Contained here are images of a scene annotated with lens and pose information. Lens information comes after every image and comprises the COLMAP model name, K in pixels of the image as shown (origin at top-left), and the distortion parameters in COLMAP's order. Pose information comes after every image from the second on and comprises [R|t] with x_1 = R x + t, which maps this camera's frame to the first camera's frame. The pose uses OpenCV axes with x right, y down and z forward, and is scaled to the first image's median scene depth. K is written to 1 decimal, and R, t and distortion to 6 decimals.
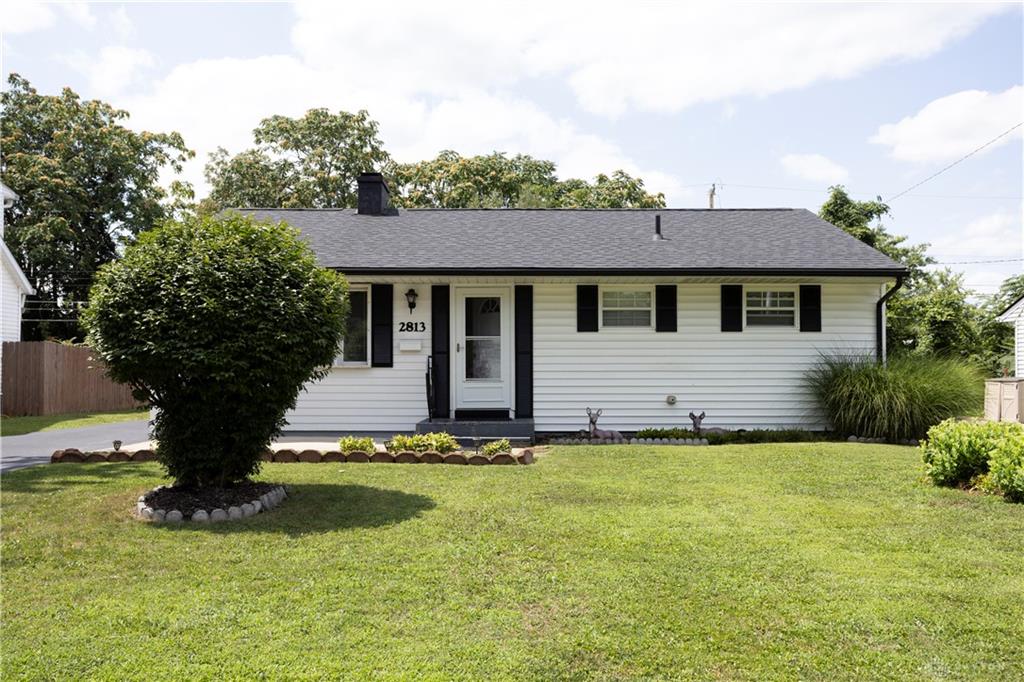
lens RADIAL K [[894.3, 0, 512.8], [0, 894.3, 344.5], [0, 0, 1]] dist [-0.007621, 0.036712]
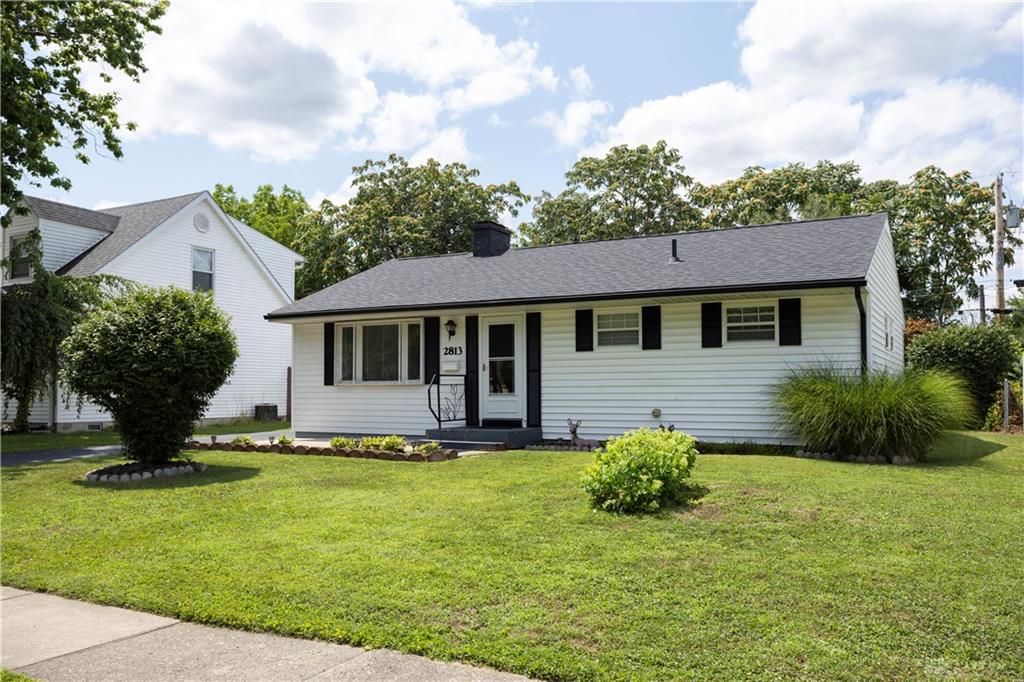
lens RADIAL K [[894.3, 0, 512.0], [0, 894.3, 341.9], [0, 0, 1]] dist [-0.007621, 0.036712]
pose [[0.864189, -0.030368, -0.502251, 0.566963], [0.020272, 0.999468, -0.025551, 0.000869], [0.502759, 0.011899, 0.864344, -0.014663]]
